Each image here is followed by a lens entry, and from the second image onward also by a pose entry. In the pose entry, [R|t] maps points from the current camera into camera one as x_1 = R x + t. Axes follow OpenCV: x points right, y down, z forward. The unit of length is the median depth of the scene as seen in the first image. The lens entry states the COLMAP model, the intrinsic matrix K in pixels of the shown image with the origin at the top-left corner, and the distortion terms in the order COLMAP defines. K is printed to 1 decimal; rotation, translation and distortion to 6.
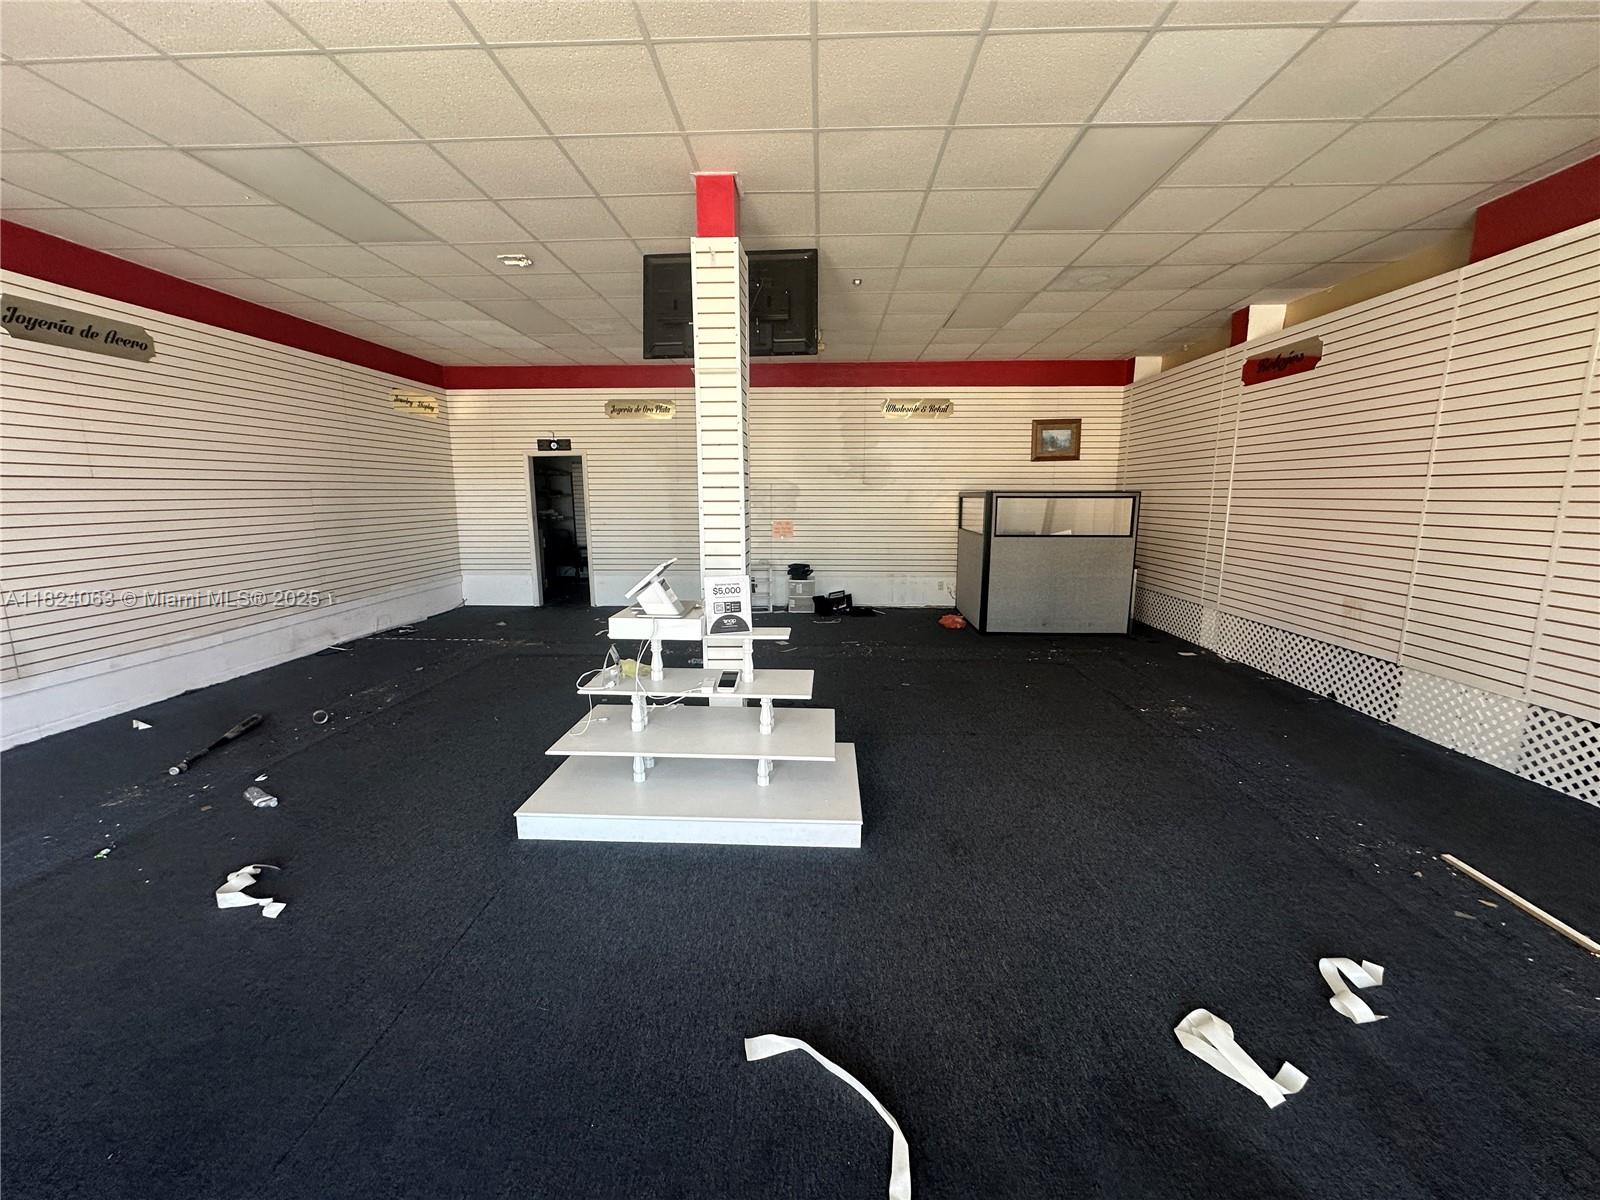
lens RADIAL K [[640.4, 0, 800.0], [0, 640.4, 600.0], [0, 0, 1]] dist [-0.003177, 0.000670]
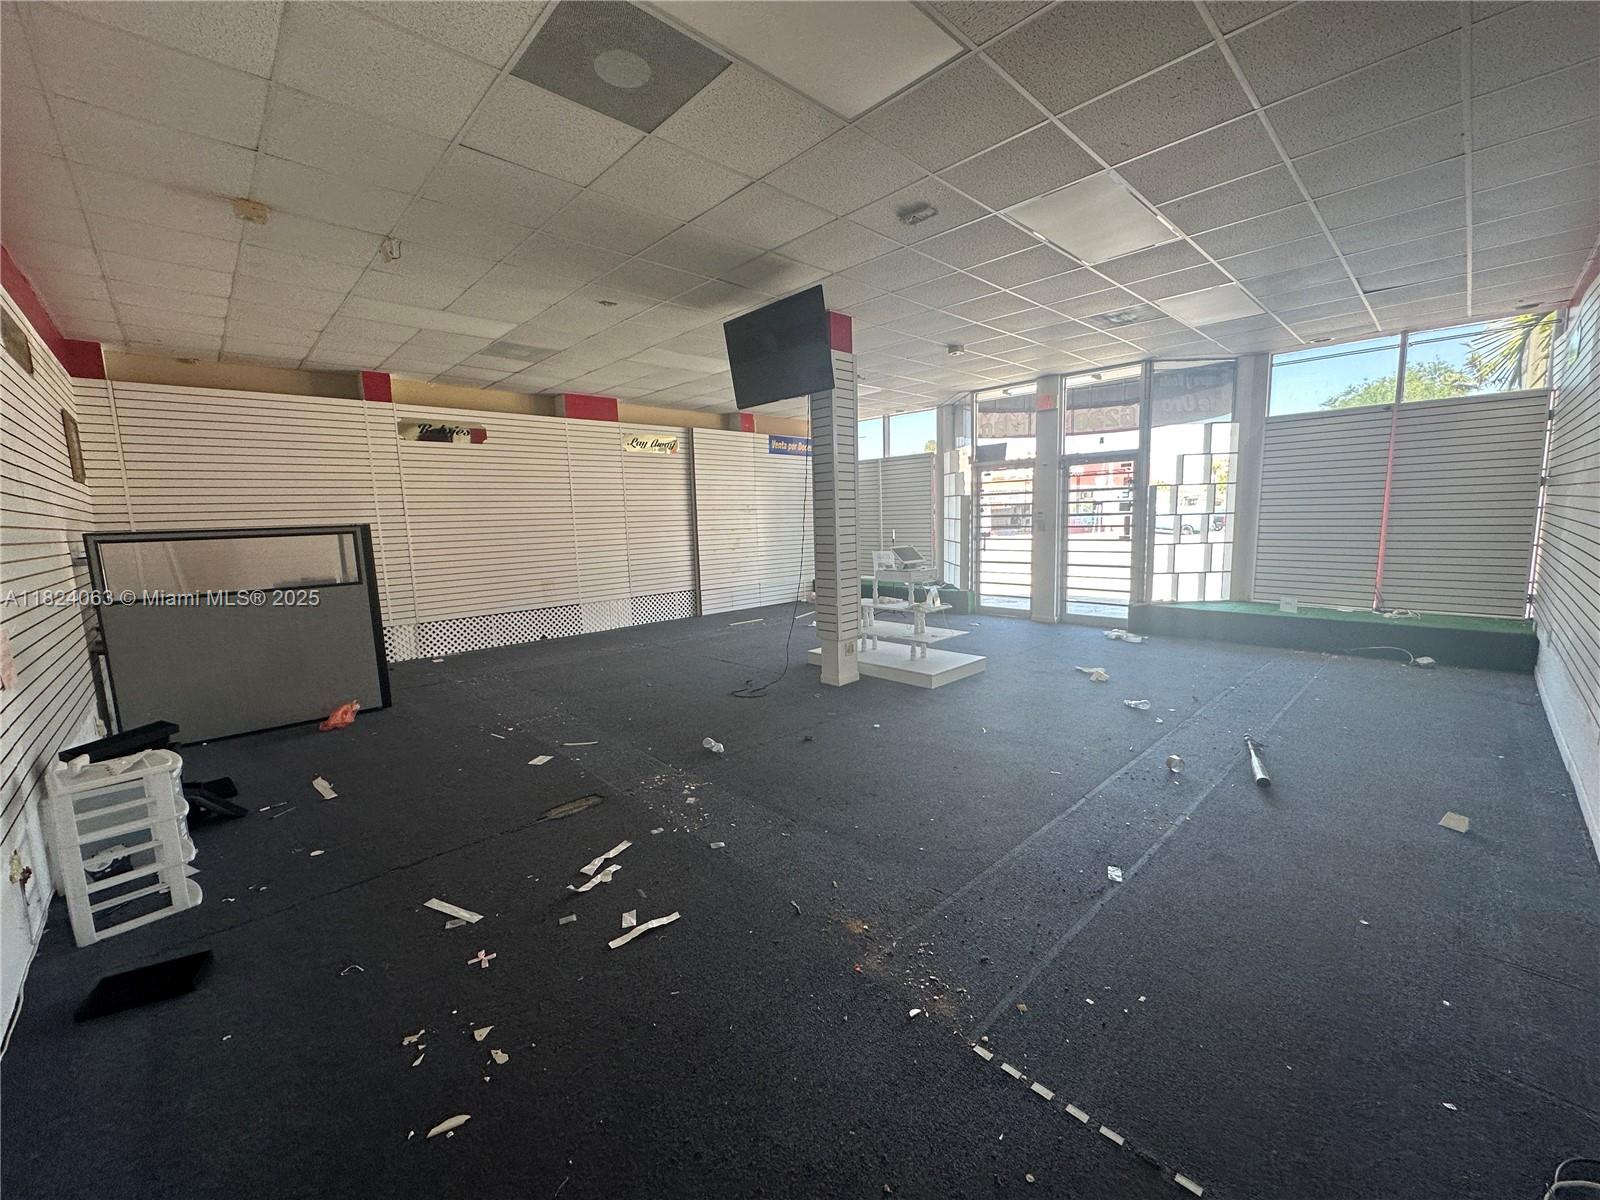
lens RADIAL K [[640.4, 0, 800.0], [0, 640.4, 600.0], [0, 0, 1]] dist [-0.003177, 0.000670]
pose [[-0.708769, -0.073822, 0.701568, -0.957156], [0.148135, 0.956761, 0.250330, -0.305926], [-0.689712, 0.281353, -0.667187, 1.798888]]
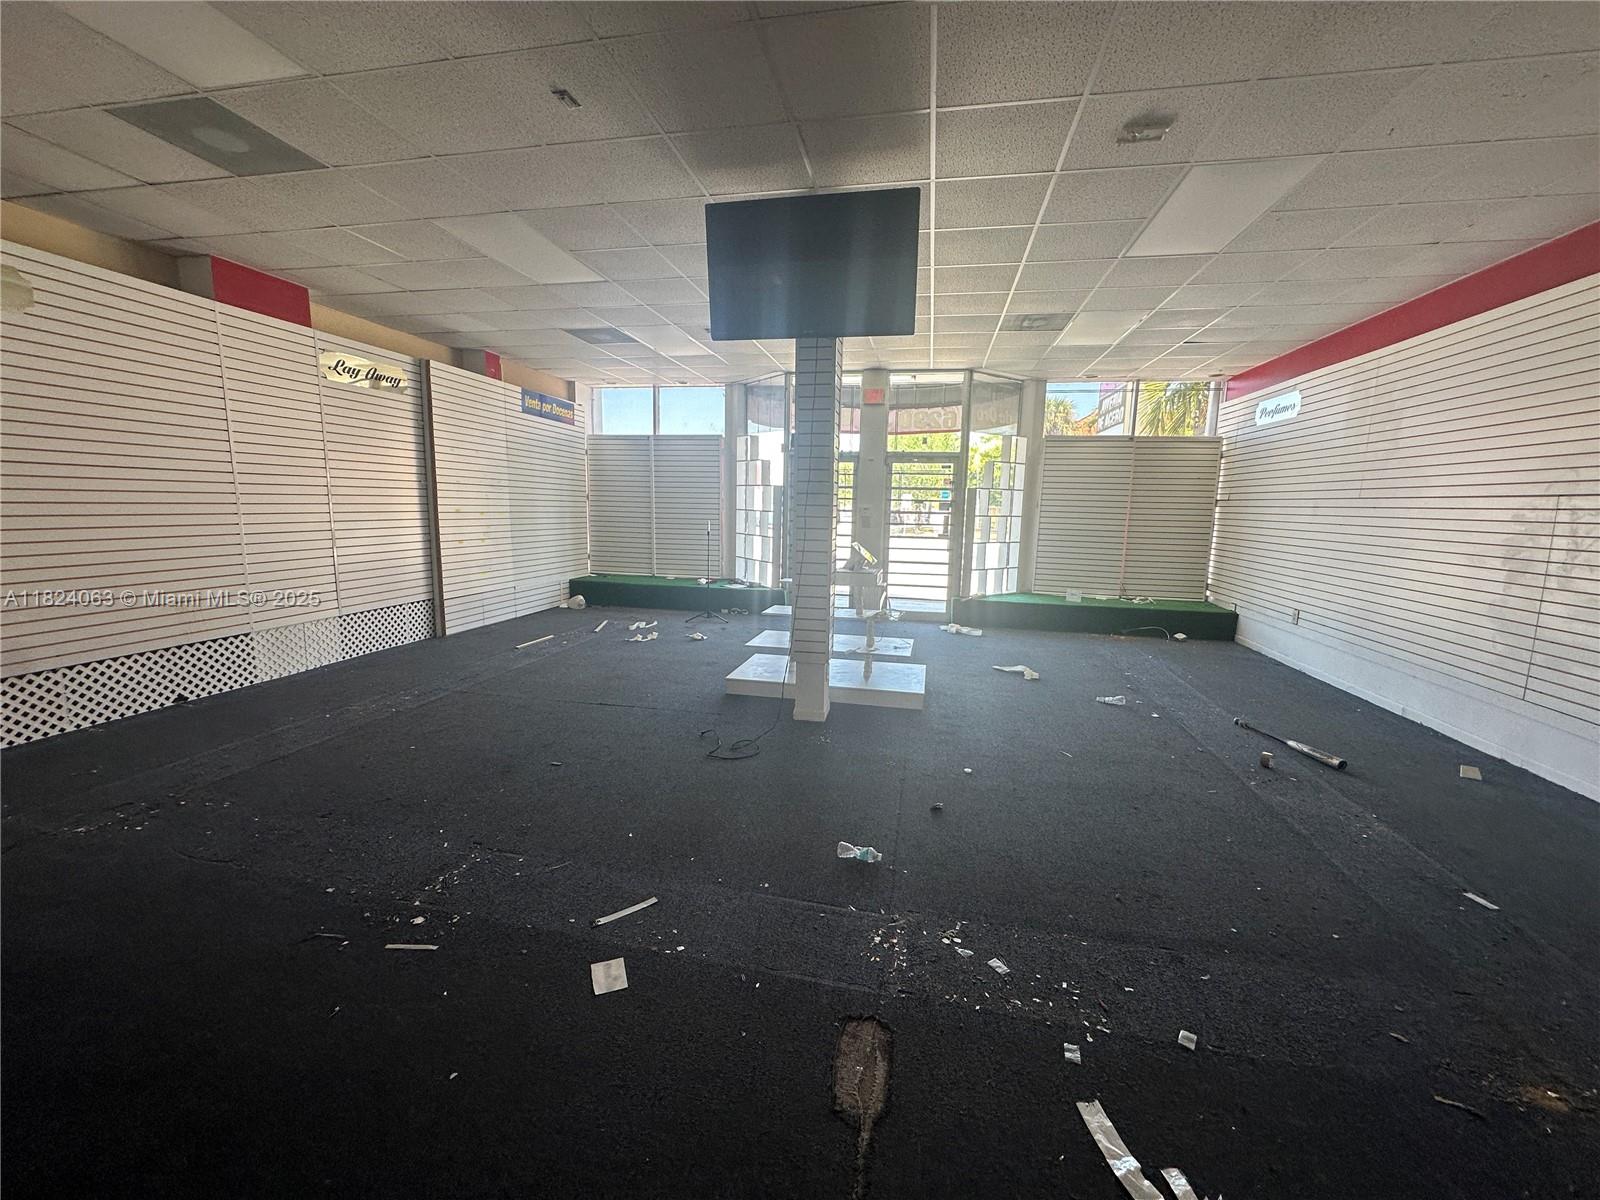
lens RADIAL K [[640.4, 0, 800.0], [0, 640.4, 600.0], [0, 0, 1]] dist [-0.003177, 0.000670]
pose [[-0.984009, -0.048555, 0.171371, -0.249500], [0.007653, 0.949714, 0.313026, -0.304581], [-0.177953, 0.309332, -0.934155, 1.824672]]
